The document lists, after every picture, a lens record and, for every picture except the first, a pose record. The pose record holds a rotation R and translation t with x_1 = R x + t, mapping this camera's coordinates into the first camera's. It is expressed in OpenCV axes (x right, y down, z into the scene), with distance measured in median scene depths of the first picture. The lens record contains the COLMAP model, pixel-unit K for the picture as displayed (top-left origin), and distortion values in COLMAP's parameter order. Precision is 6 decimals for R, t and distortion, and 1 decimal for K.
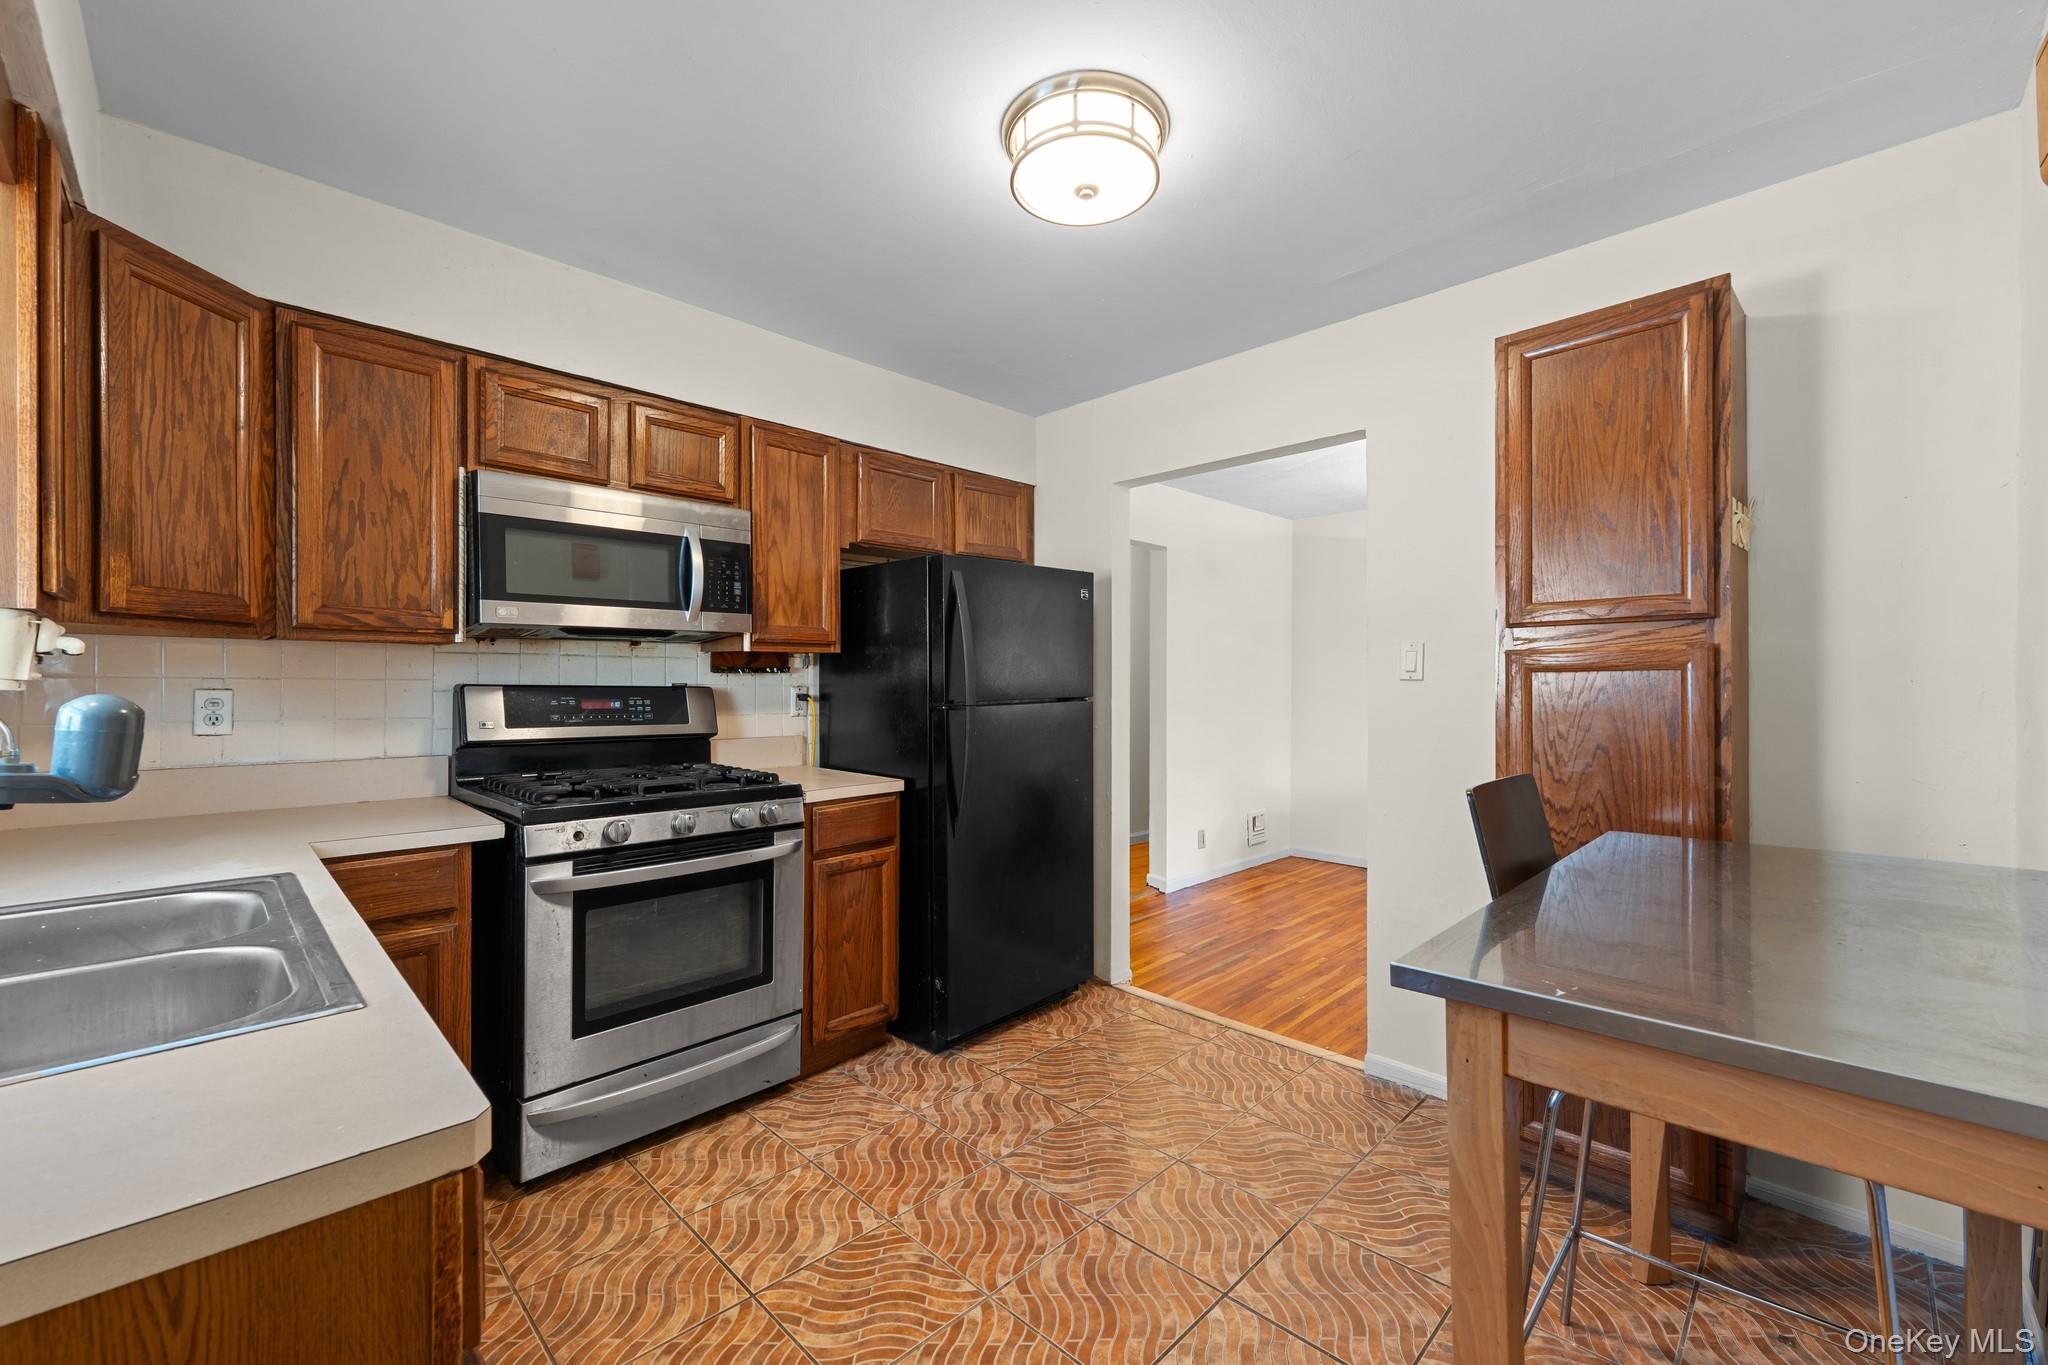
lens RADIAL K [[822.0, 0, 1017.2], [0, 822.0, 675.8], [0, 0, 1]] dist [-0.001370, -0.000216]
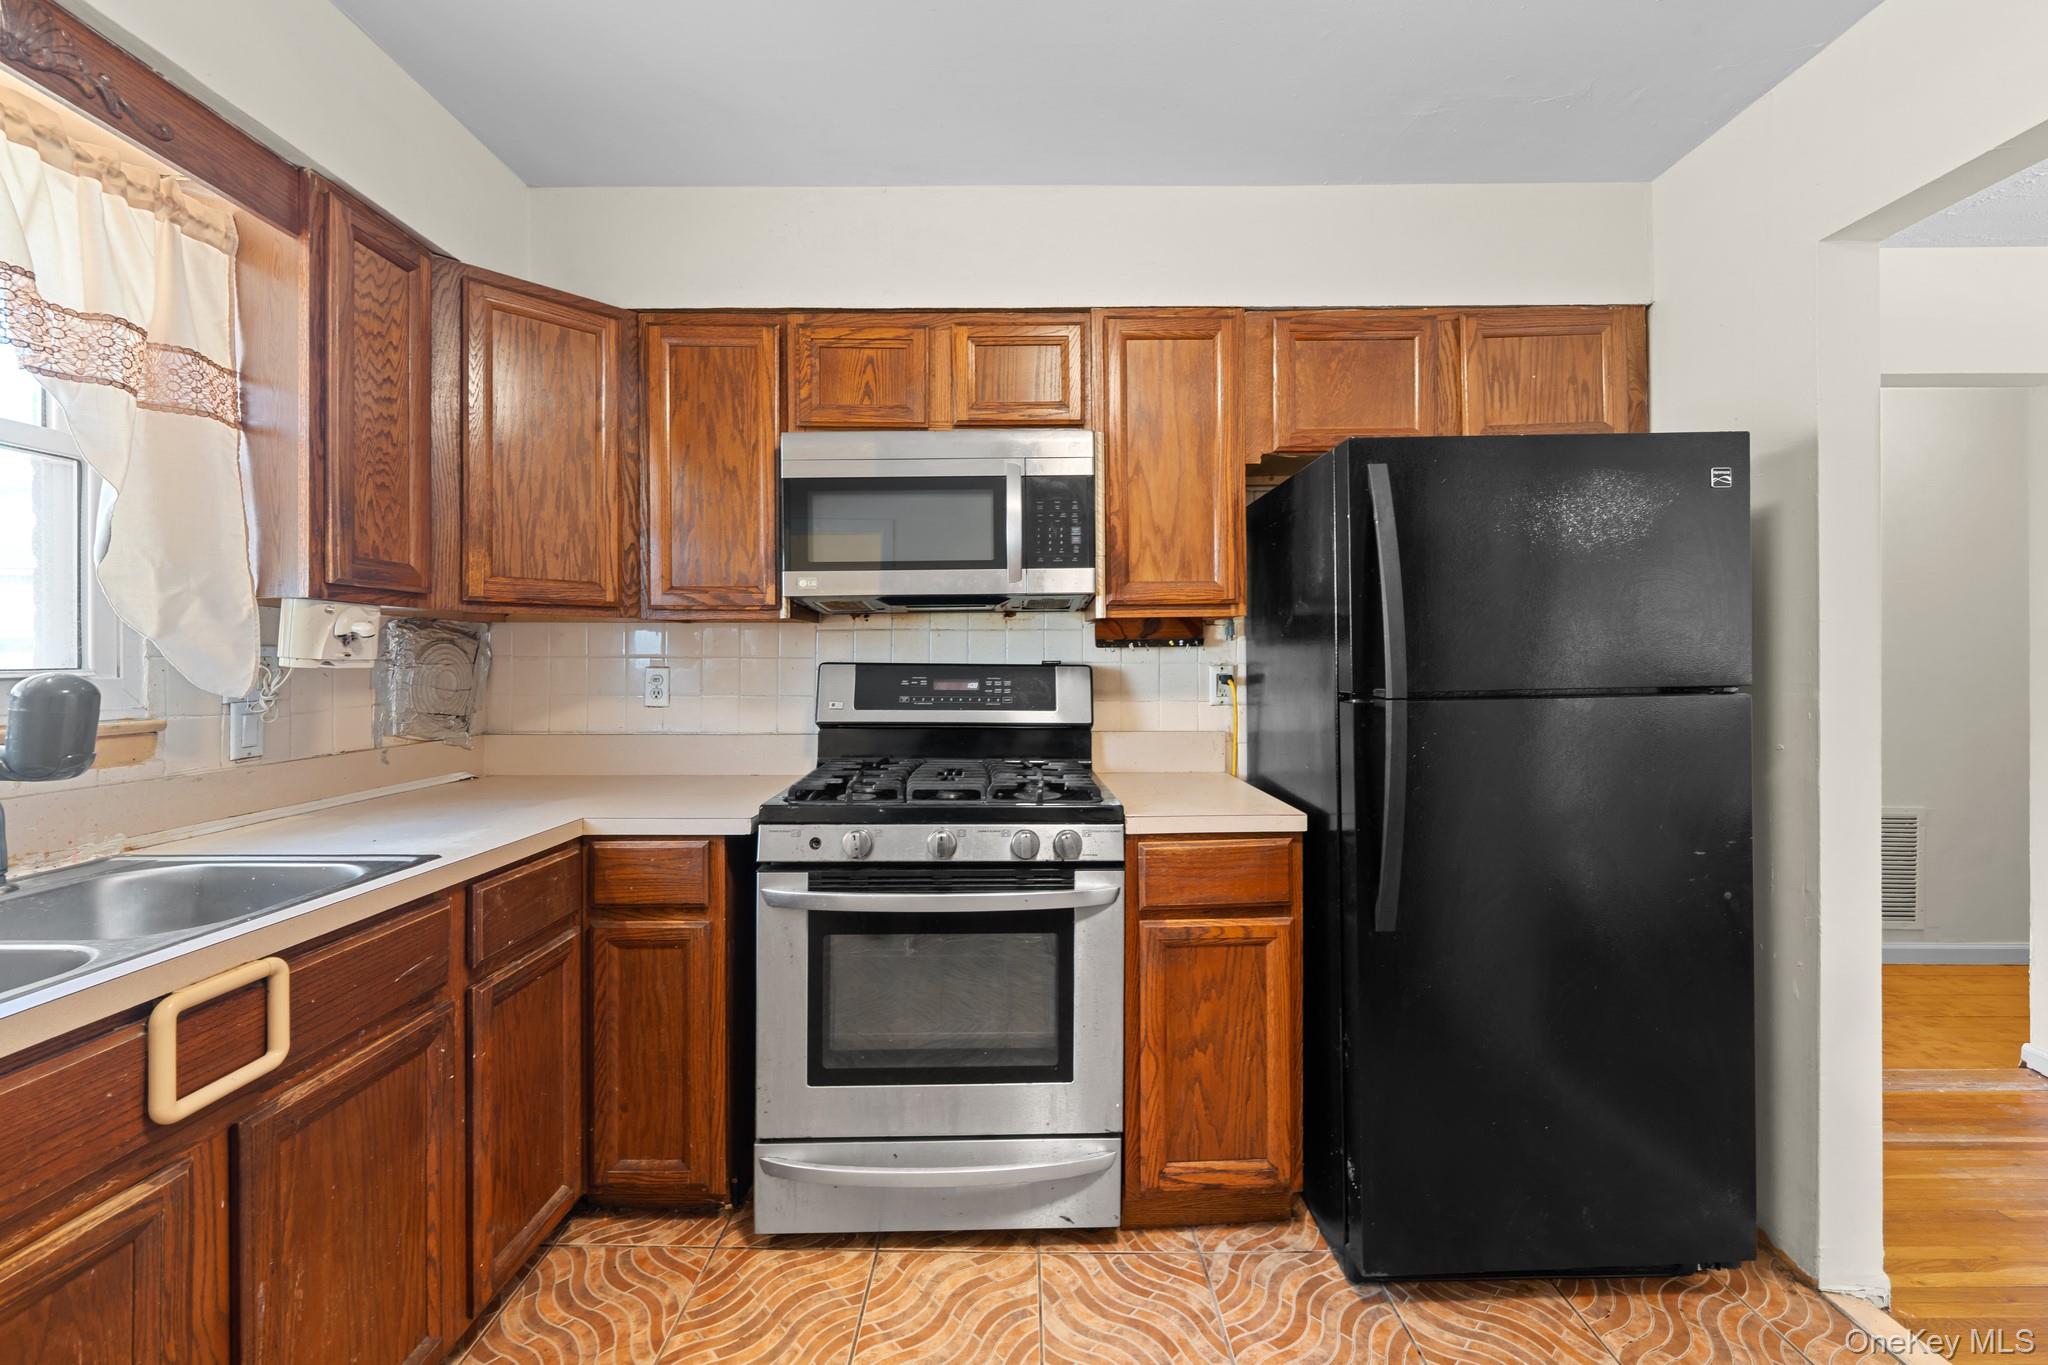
lens RADIAL K [[826.2, 0, 1024.4], [0, 826.2, 656.2], [0, 0, 1]] dist [-0.001331, -0.000334]
pose [[0.707834, -0.006666, -0.706347, 0.175332], [0.009250, 0.999957, -0.000167, 0.005329], [0.706318, -0.006416, 0.707866, 0.460616]]
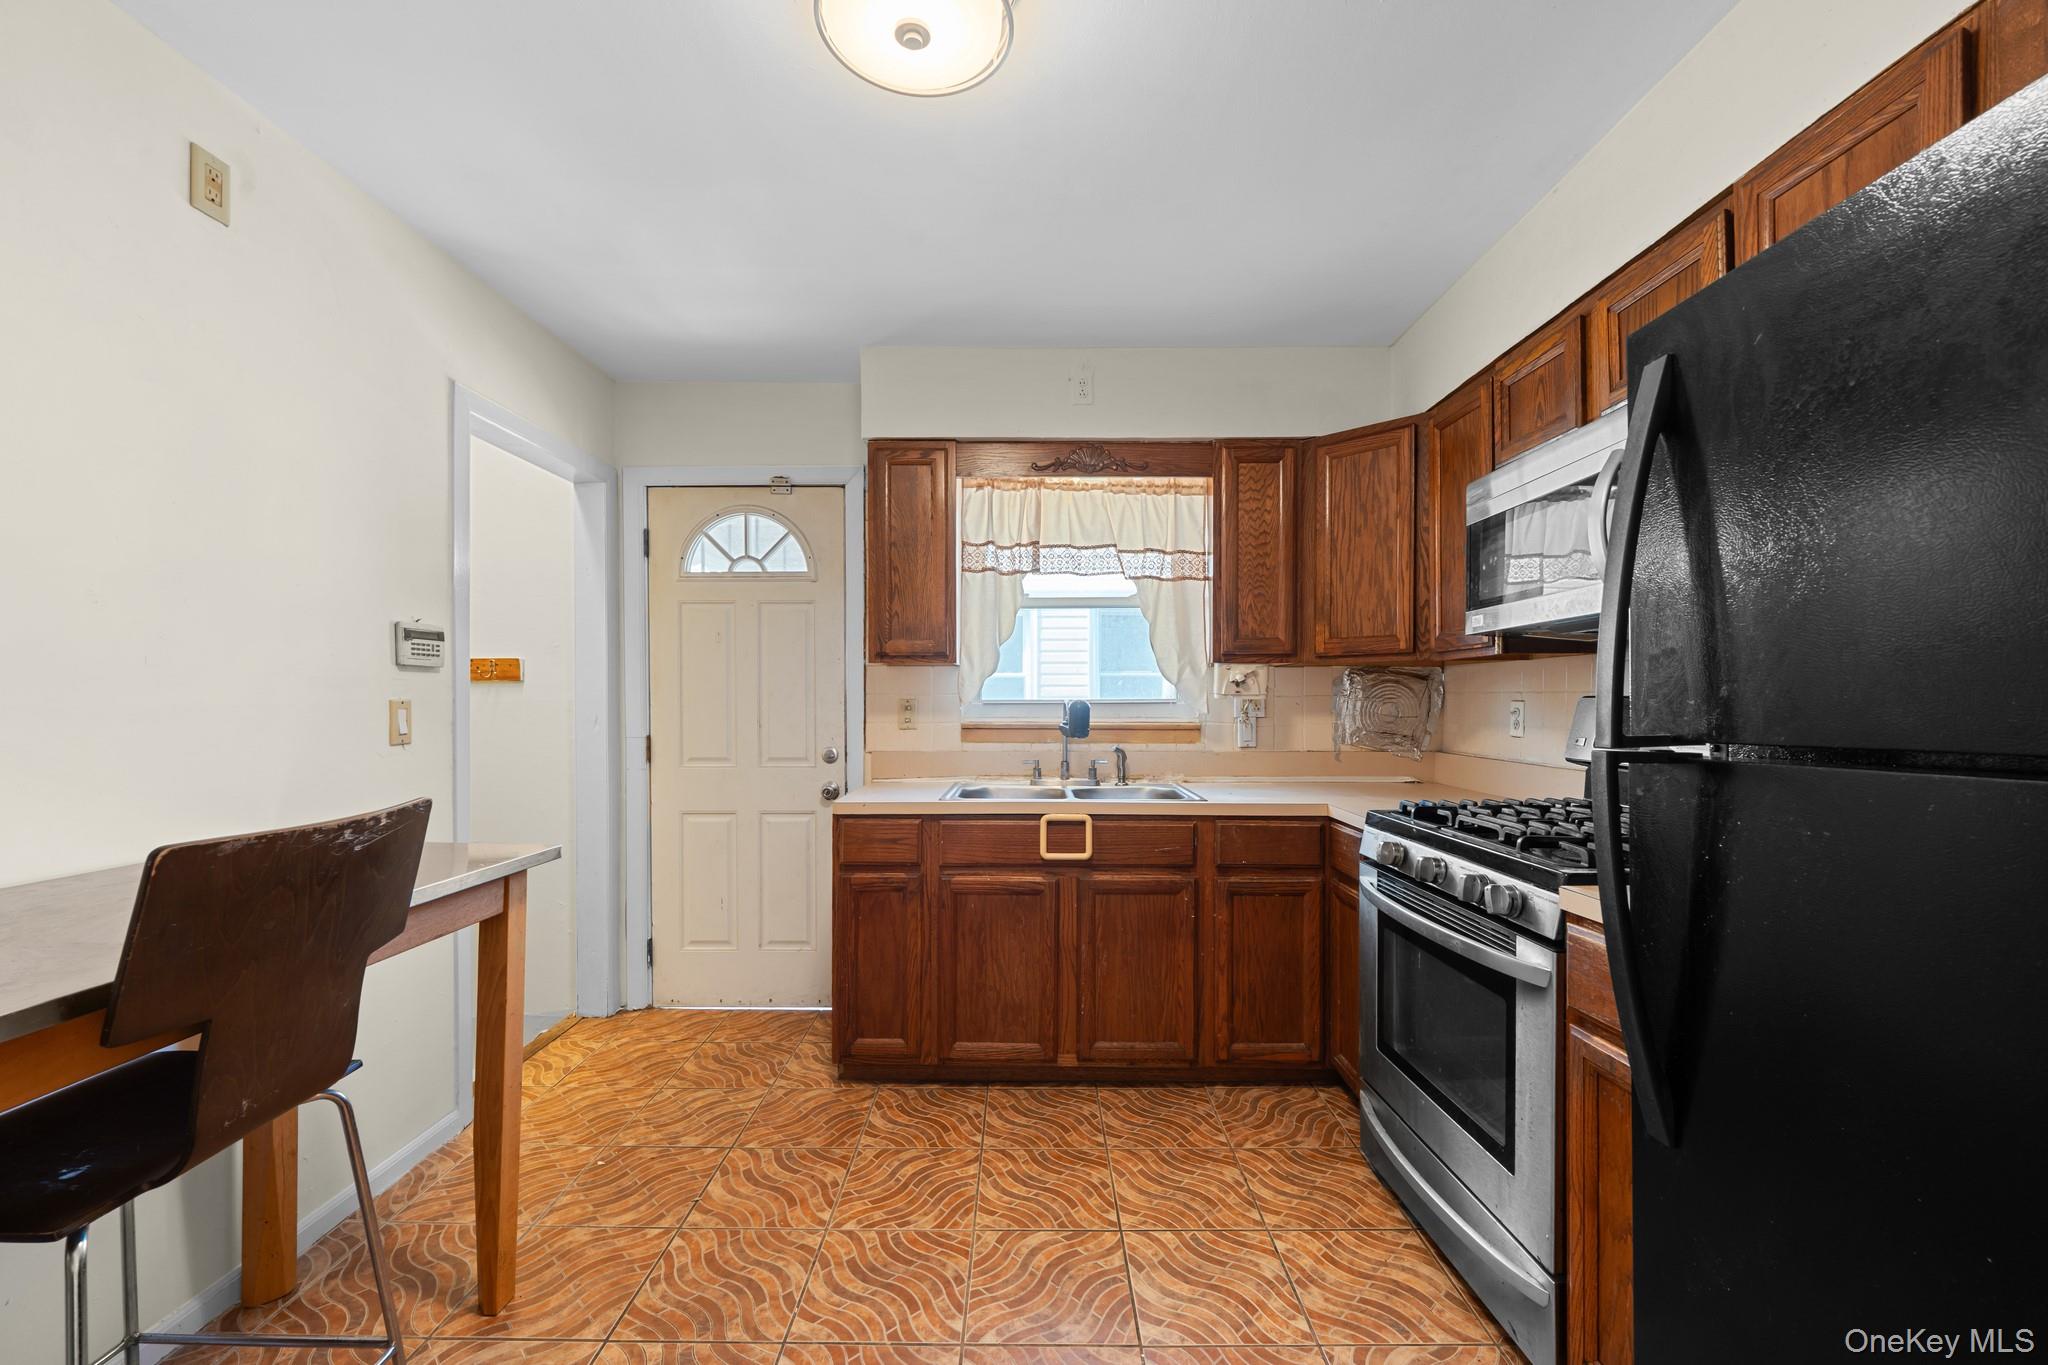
lens RADIAL K [[834.7, 0, 1031.3], [0, 834.7, 695.7], [0, 0, 1]] dist [-0.000003, -0.000061]
pose [[-0.703665, -0.006116, -0.710506, 0.398004], [0.004242, 0.999909, -0.012808, 0.018569], [0.710519, -0.012027, -0.703575, 1.166527]]
